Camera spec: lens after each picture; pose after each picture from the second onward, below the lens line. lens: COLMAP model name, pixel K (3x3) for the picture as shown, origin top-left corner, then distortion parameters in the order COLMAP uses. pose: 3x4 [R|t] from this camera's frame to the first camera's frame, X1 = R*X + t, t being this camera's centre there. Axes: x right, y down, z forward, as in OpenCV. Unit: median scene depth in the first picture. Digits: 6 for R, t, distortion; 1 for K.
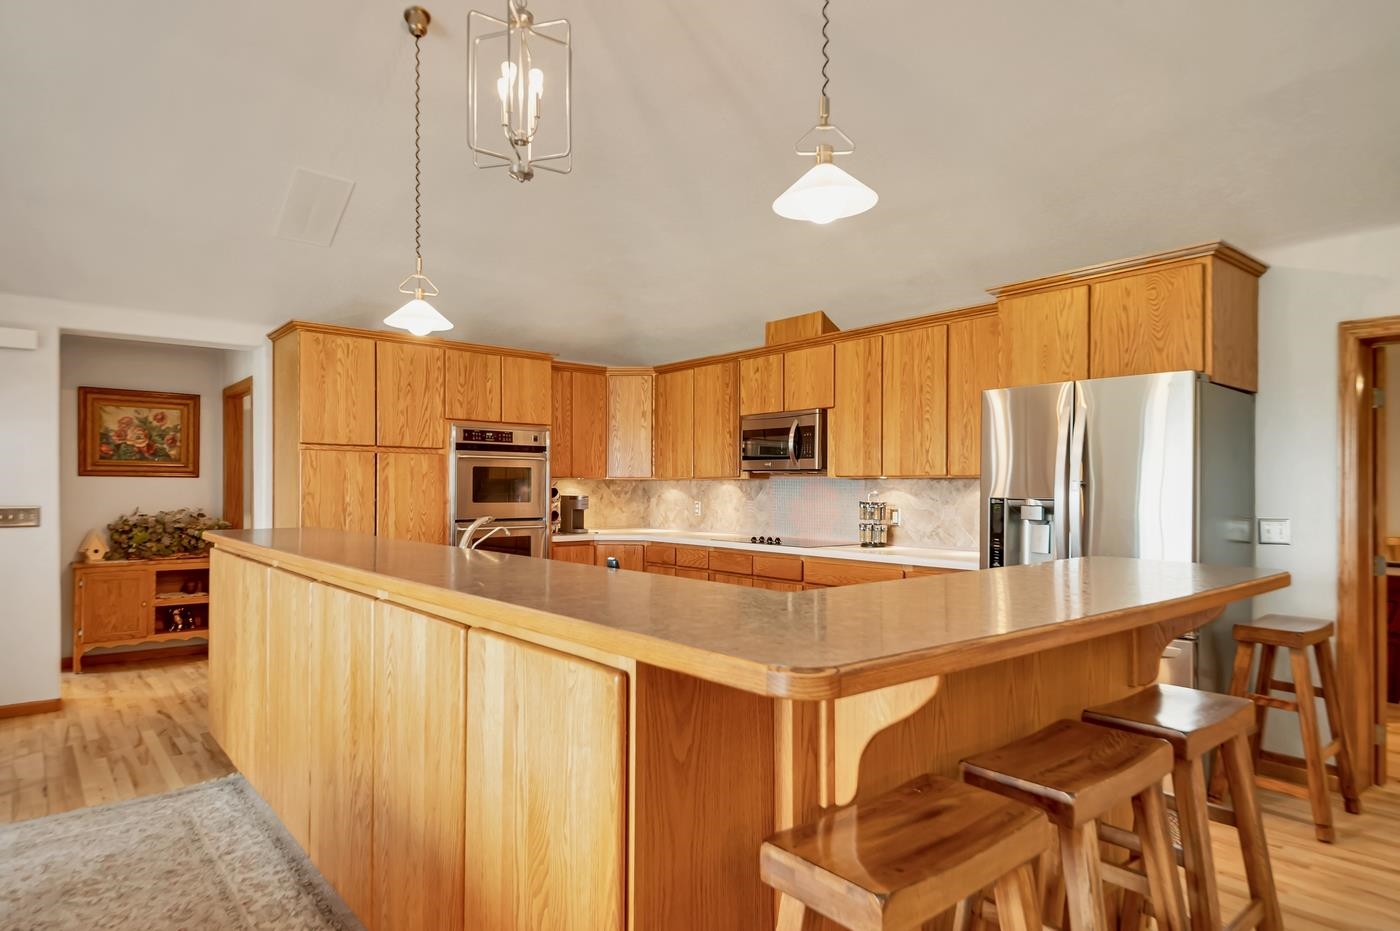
lens RADIAL K [[784.9, 0, 736.9], [0, 784.9, 481.9], [0, 0, 1]] dist [0.162712, -0.113629]
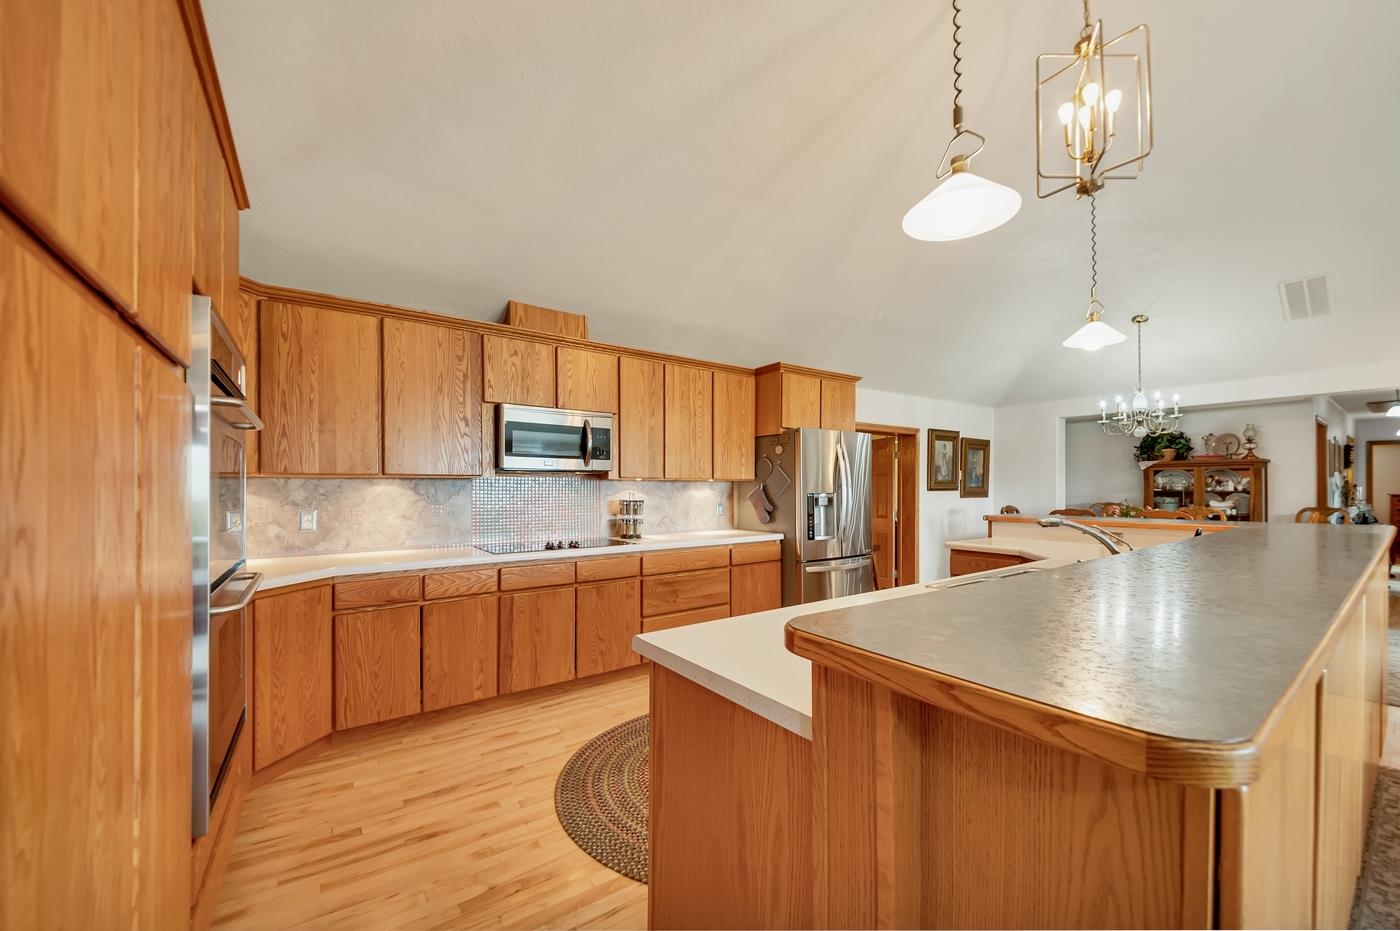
lens RADIAL K [[548.5, 0, 701.2], [0, 548.5, 489.4], [0, 0, 1]] dist [-0.022597, -0.000261]
pose [[0.095401, -0.007728, 0.995409, -0.584641], [-0.005738, 0.999949, 0.008313, 0.002003], [-0.995422, -0.006505, 0.095352, 0.771435]]
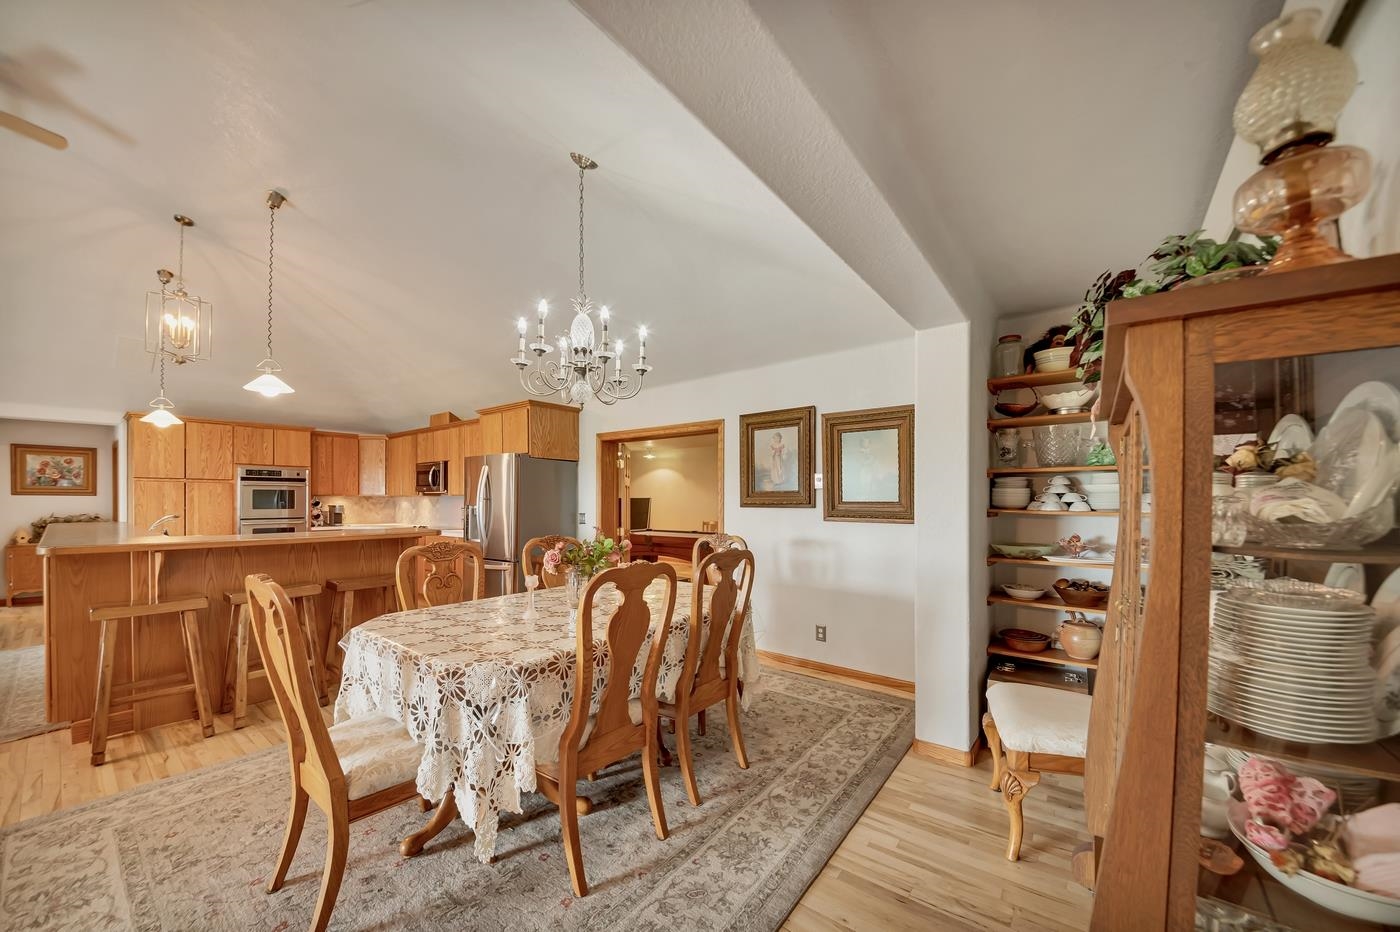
lens RADIAL K [[507.8, 0, 695.2], [0, 507.8, 496.4], [0, 0, 1]] dist [-0.001444, -0.000230]
pose [[0.981681, -0.001225, 0.190527, 0.445359], [0.000941, 0.999998, 0.001584, -0.004727], [-0.190528, -0.001376, 0.981681, -0.339710]]
